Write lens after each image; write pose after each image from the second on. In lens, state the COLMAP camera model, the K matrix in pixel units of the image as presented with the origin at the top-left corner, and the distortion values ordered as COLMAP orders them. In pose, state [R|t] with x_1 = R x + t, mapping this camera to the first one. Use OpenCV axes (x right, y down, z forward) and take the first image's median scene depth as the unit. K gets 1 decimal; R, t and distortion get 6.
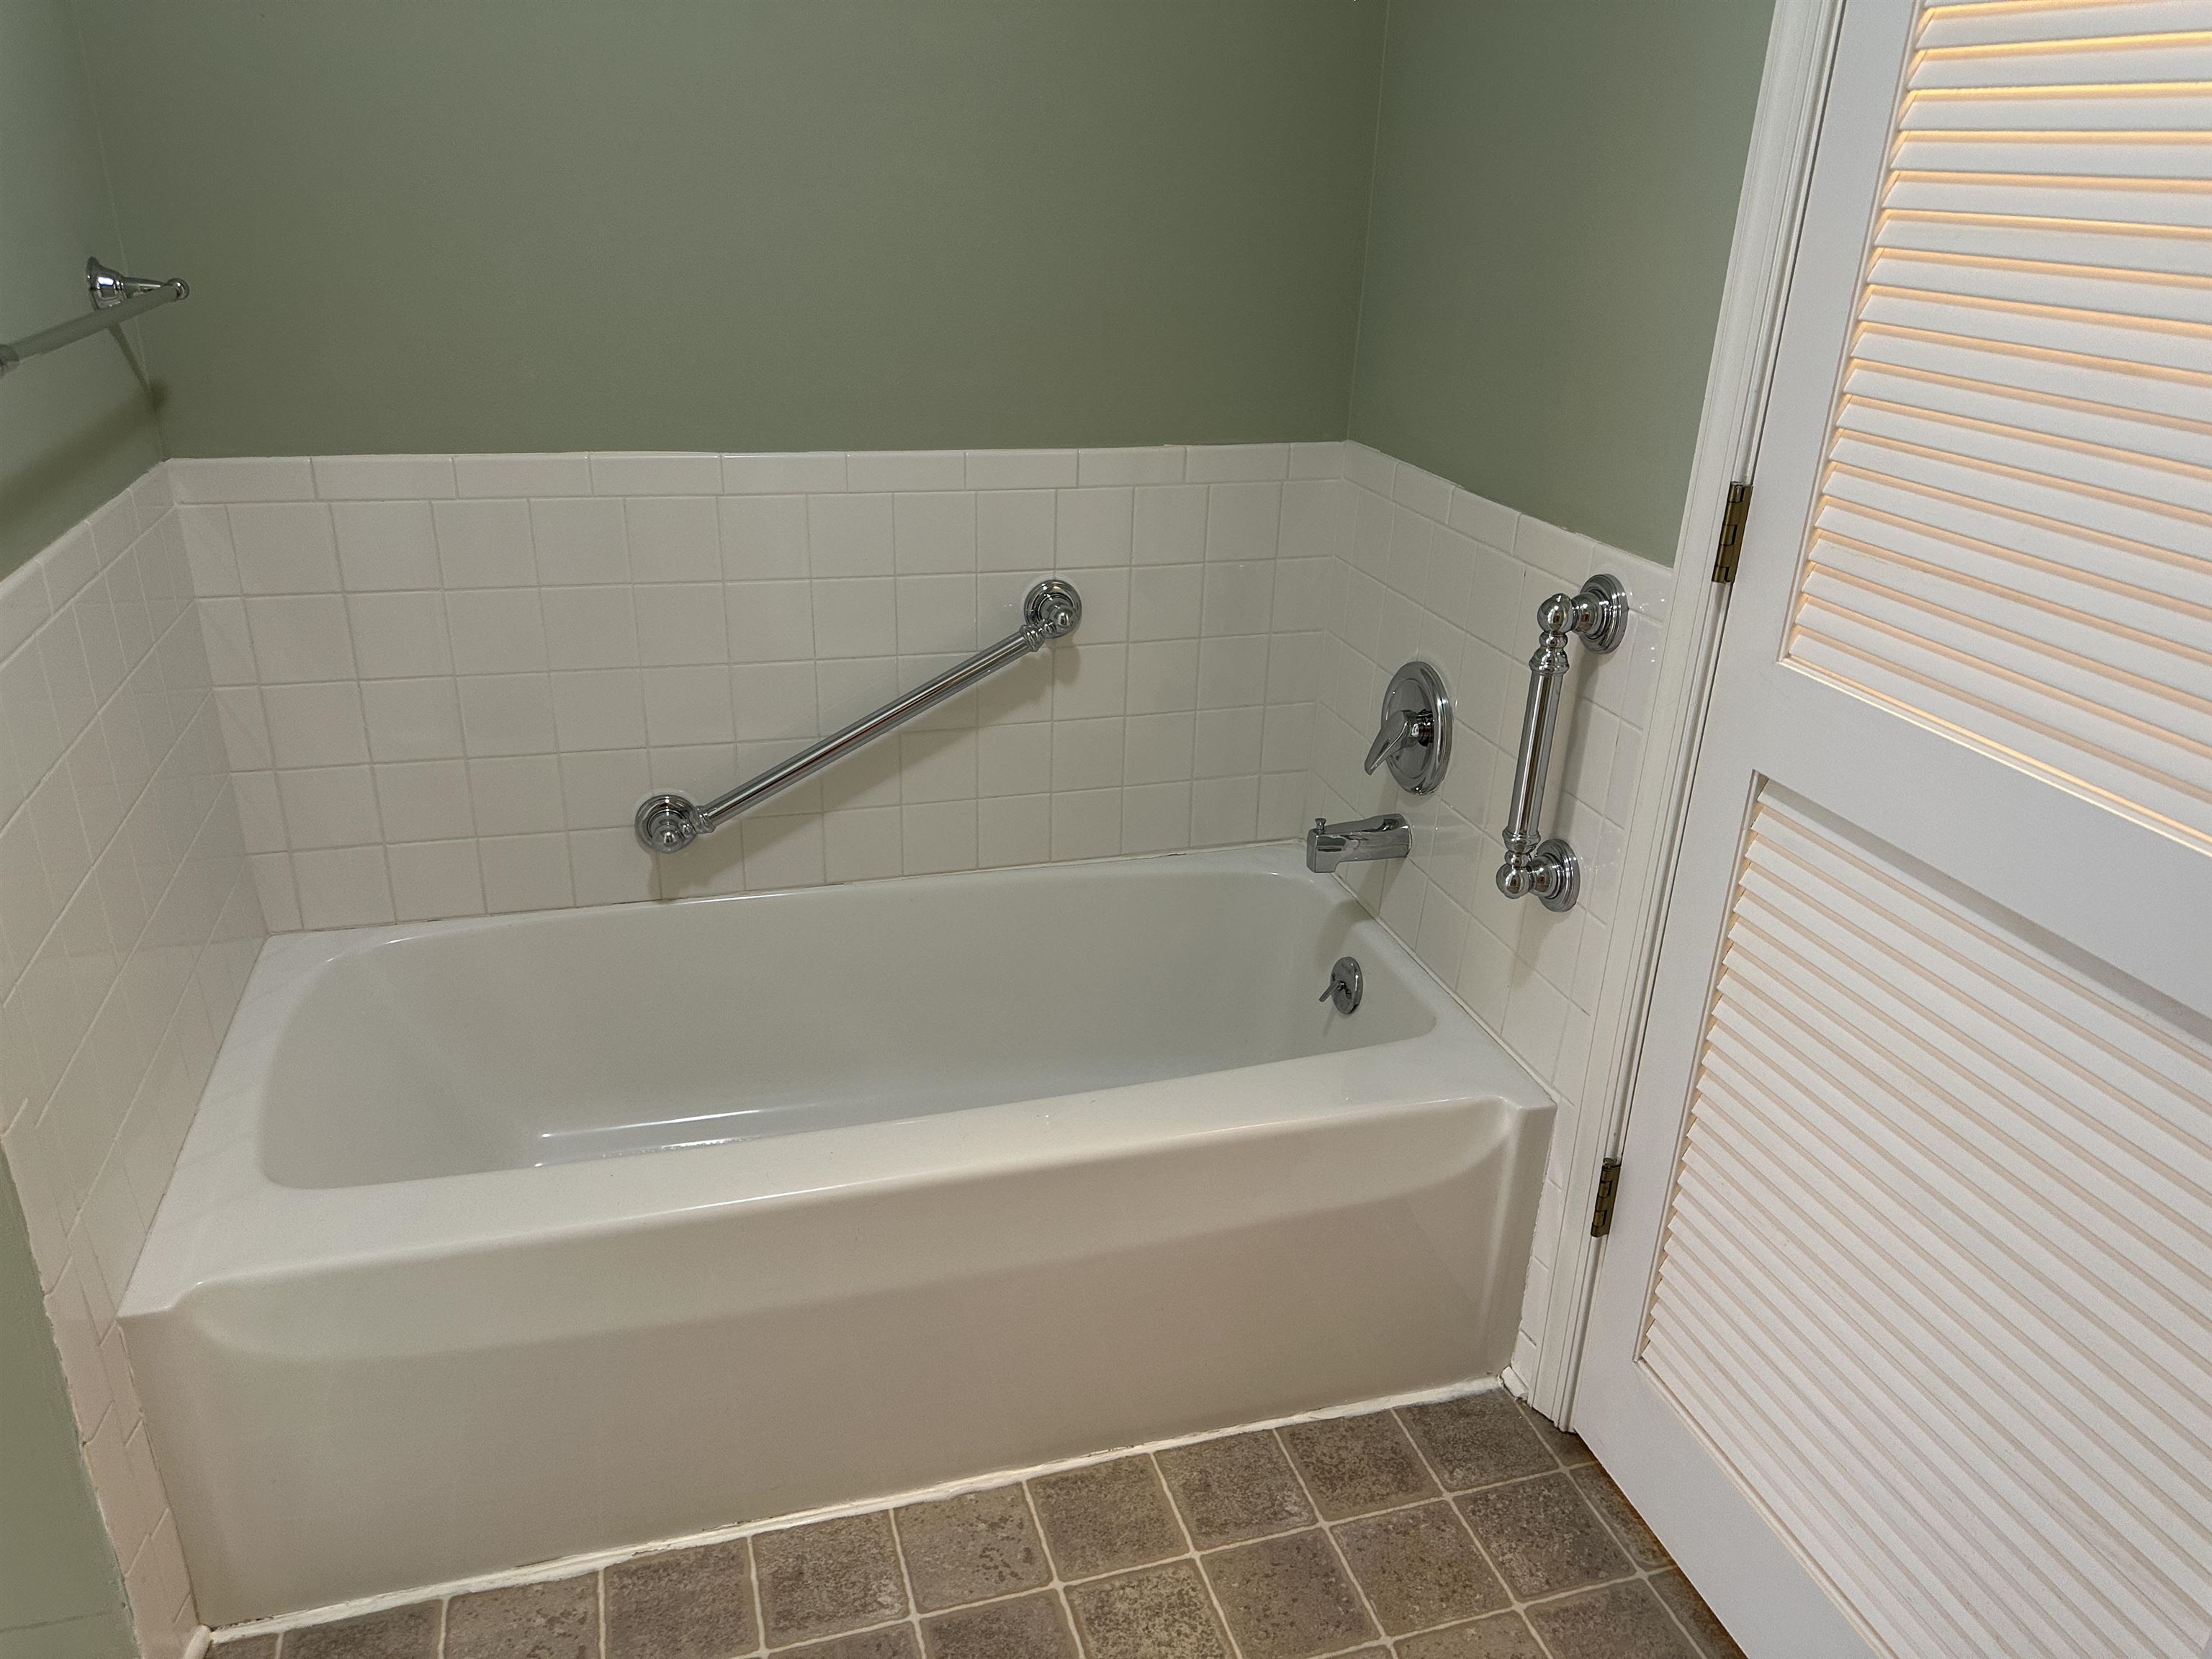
lens RADIAL K [[1569.9, 0, 1101.0], [0, 1569.9, 839.1], [0, 0, 1]] dist [0.075498, -0.085136]
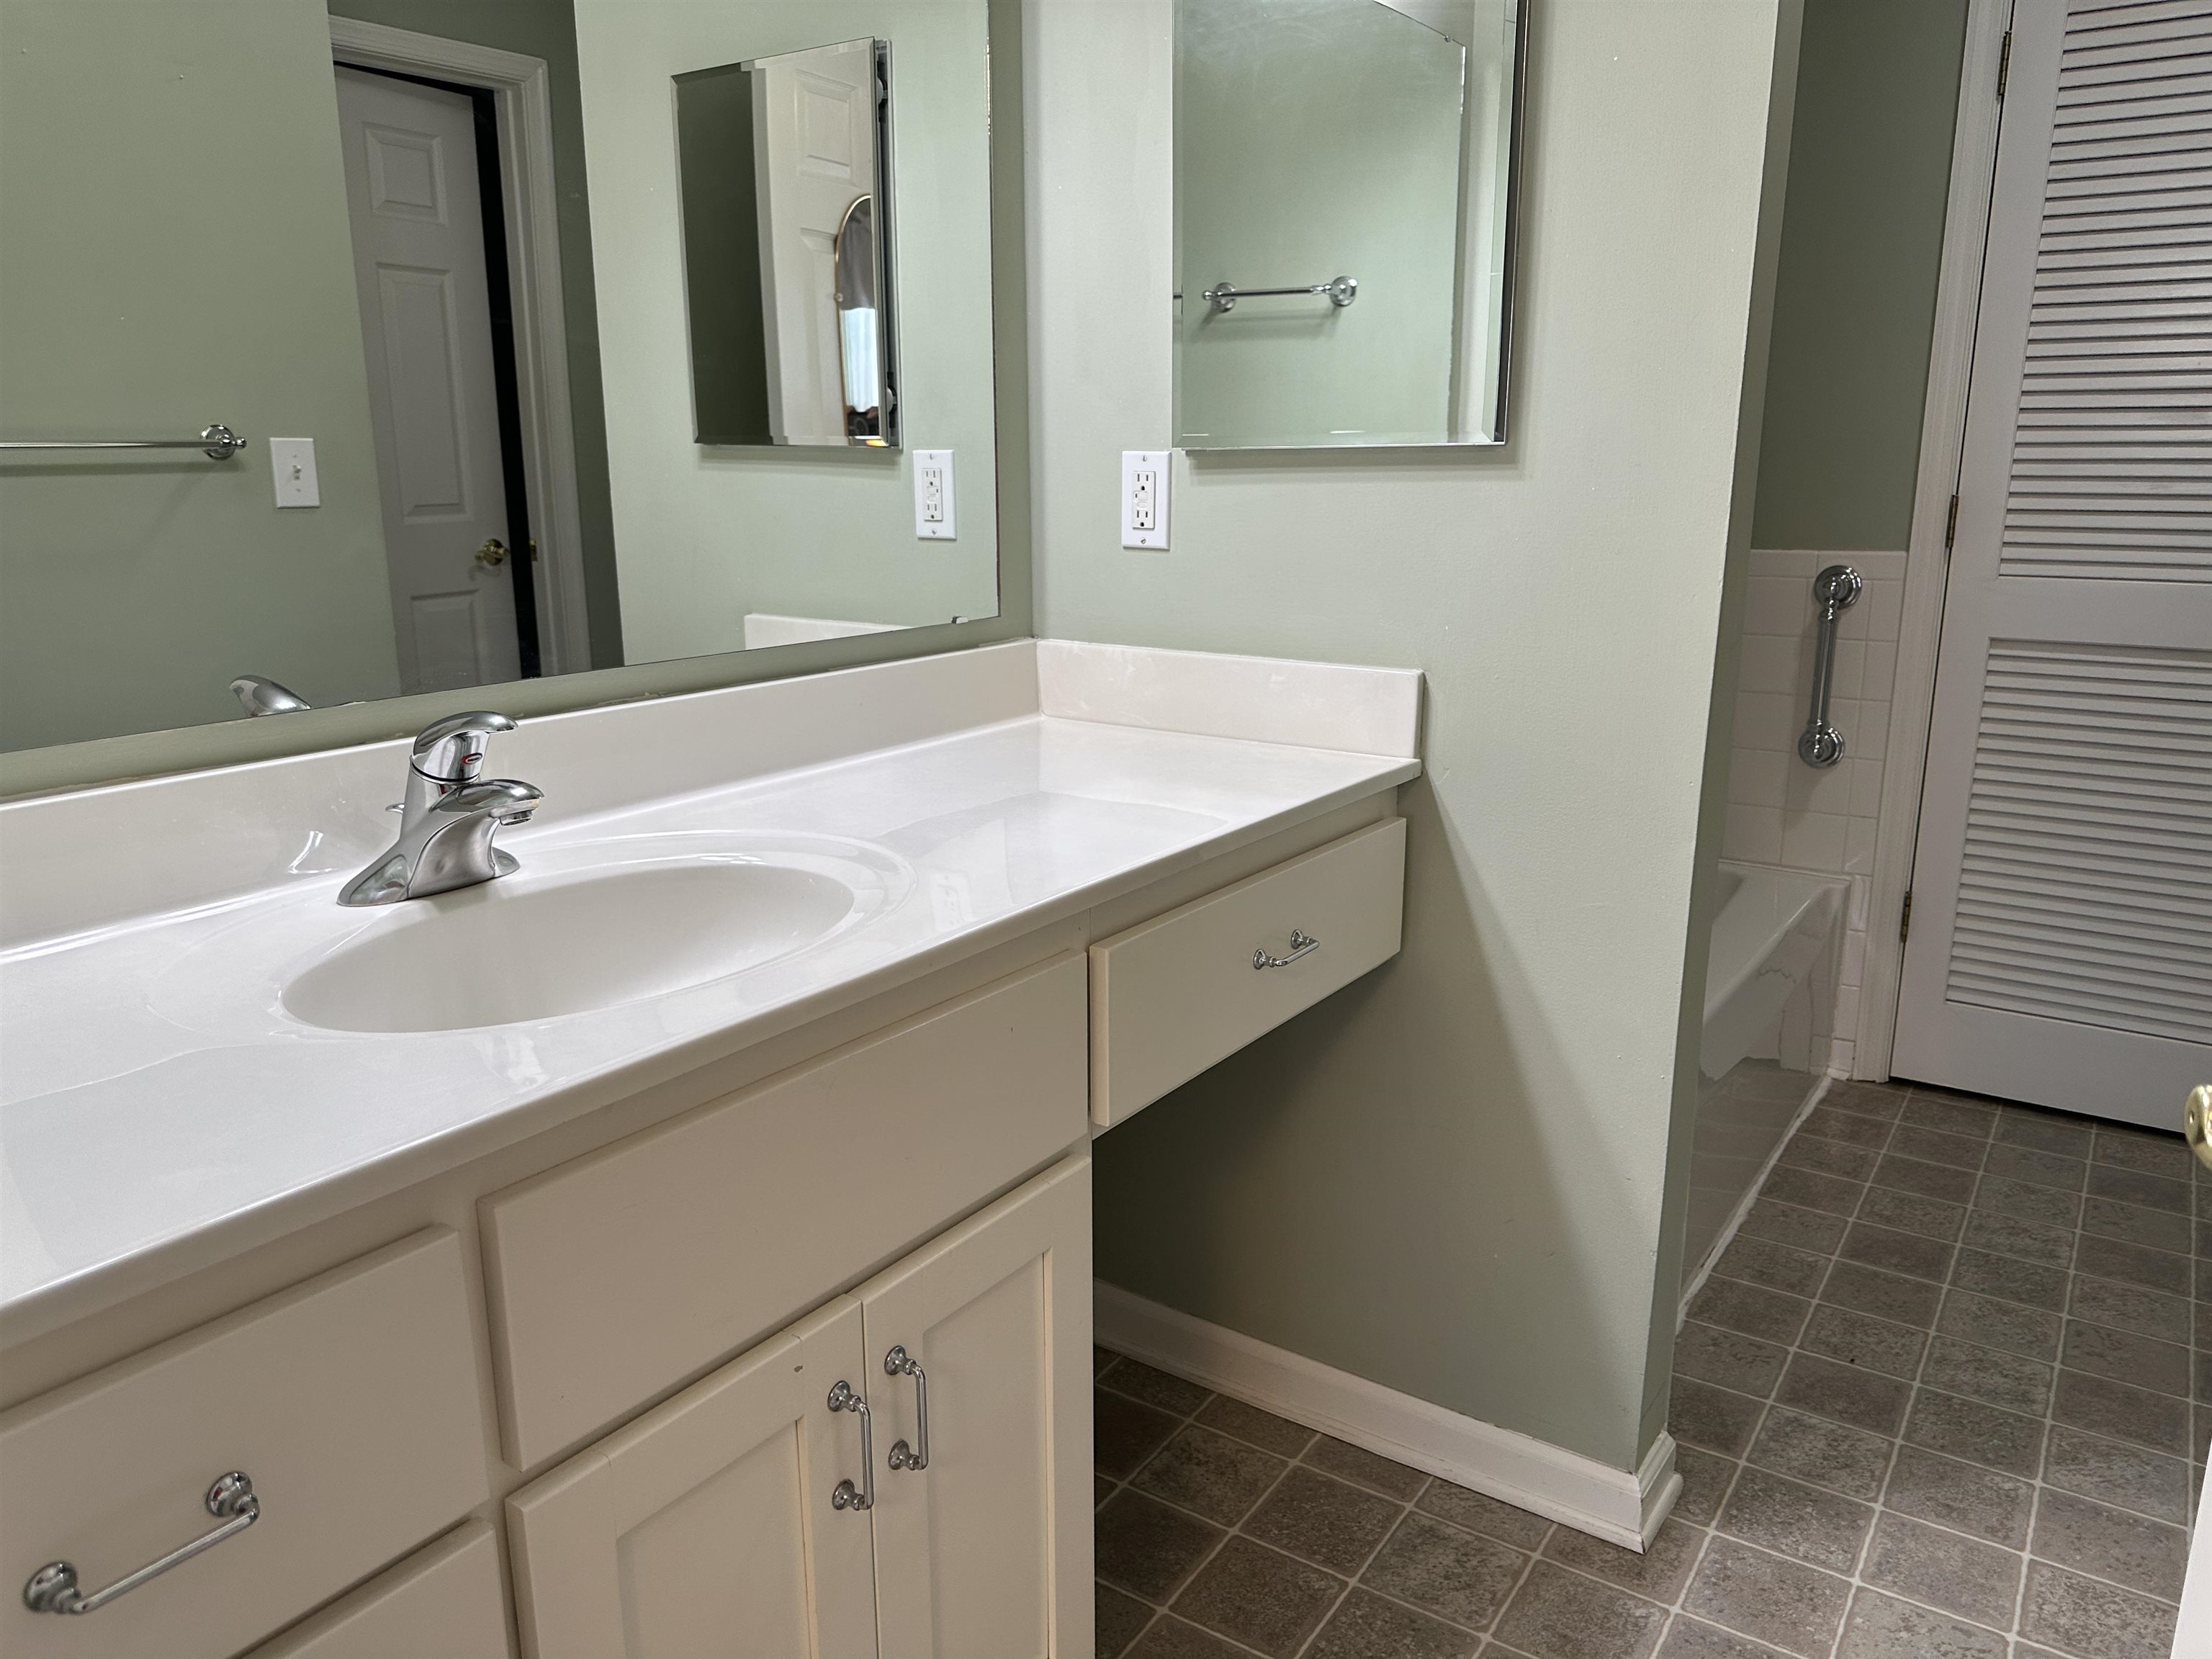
lens RADIAL K [[1569.9, 0, 1125.5], [0, 1569.9, 823.9], [0, 0, 1]] dist [0.075498, -0.085136]
pose [[0.779357, -0.190916, 0.596786, -1.340995], [0.285426, 0.956063, -0.066893, 0.002404], [-0.557794, 0.222472, 0.799607, 0.064139]]
